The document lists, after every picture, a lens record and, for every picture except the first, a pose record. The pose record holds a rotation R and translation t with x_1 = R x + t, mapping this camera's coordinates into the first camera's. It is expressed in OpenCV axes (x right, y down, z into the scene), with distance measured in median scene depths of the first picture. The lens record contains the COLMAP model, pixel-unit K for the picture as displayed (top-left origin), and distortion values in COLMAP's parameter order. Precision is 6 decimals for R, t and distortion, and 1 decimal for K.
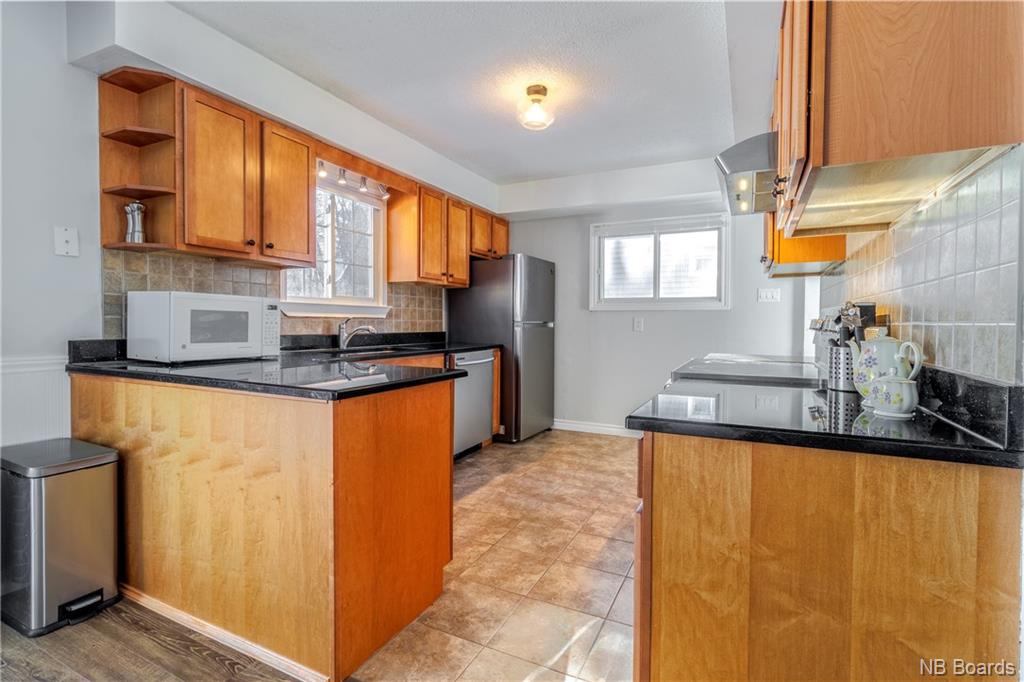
lens RADIAL K [[473.2, 0, 521.3], [0, 473.2, 335.7], [0, 0, 1]] dist [0.007543, -0.000153]
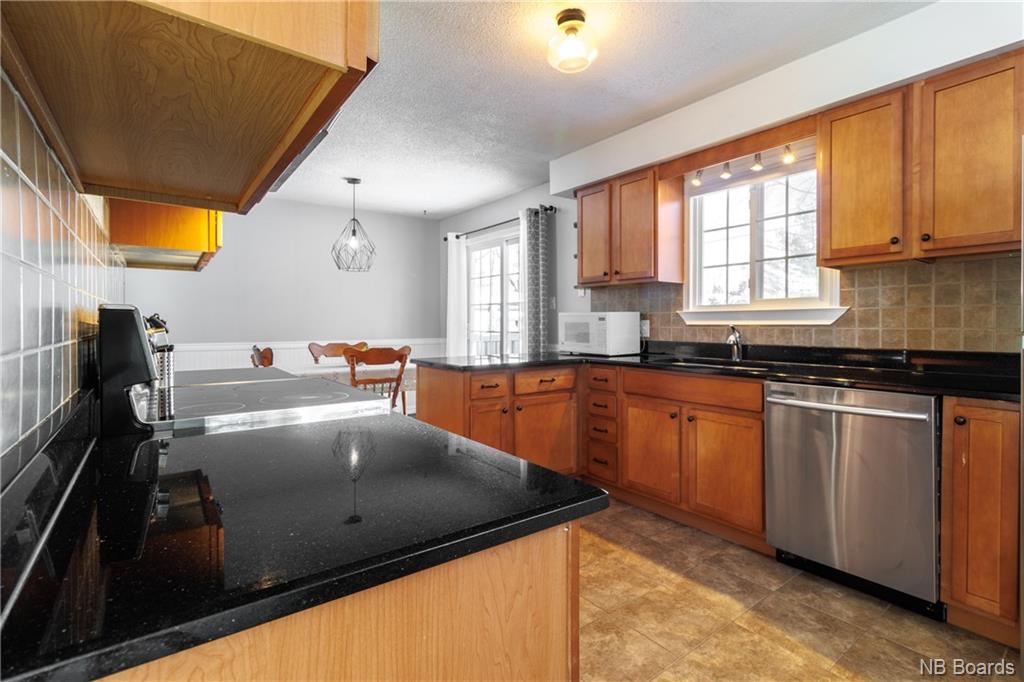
lens RADIAL K [[473.2, 0, 520.7], [0, 473.2, 325.6], [0, 0, 1]] dist [0.007543, -0.000153]
pose [[-0.448651, -0.014423, -0.893591, 0.808673], [-0.033895, 0.999425, 0.000886, -0.033610], [0.893064, 0.030686, -0.448882, 1.418102]]
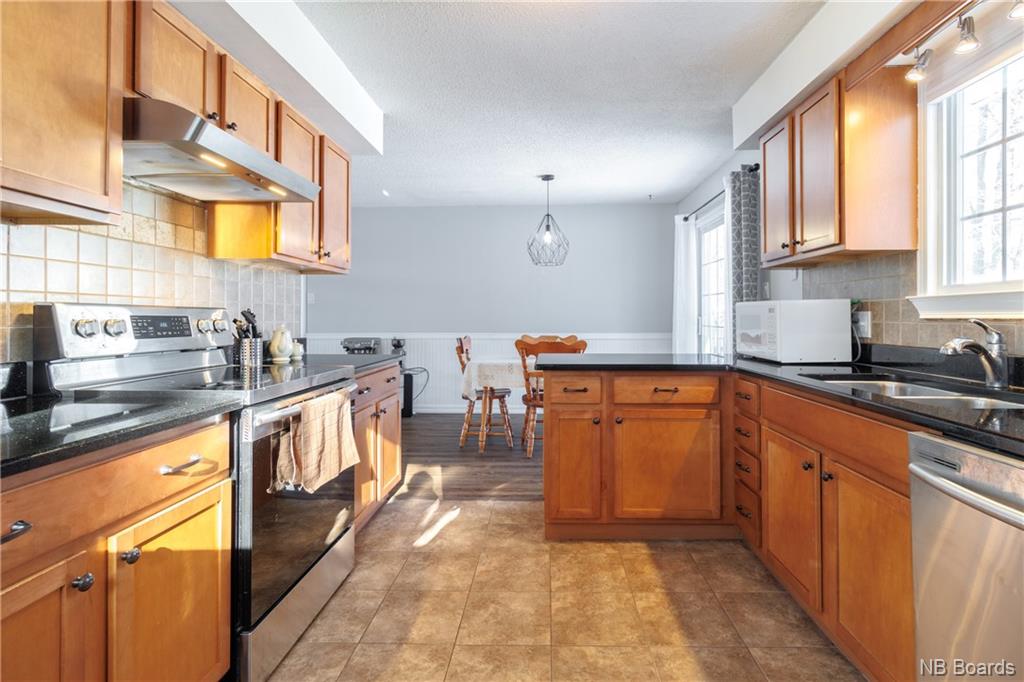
lens RADIAL K [[473.2, 0, 545.9], [0, 473.2, 314.2], [0, 0, 1]] dist [0.007543, -0.000153]
pose [[-0.898568, -0.021652, -0.438300, 0.312938], [-0.029806, 0.999487, 0.011732, -0.049104], [0.437821, 0.023606, -0.898752, 1.684212]]
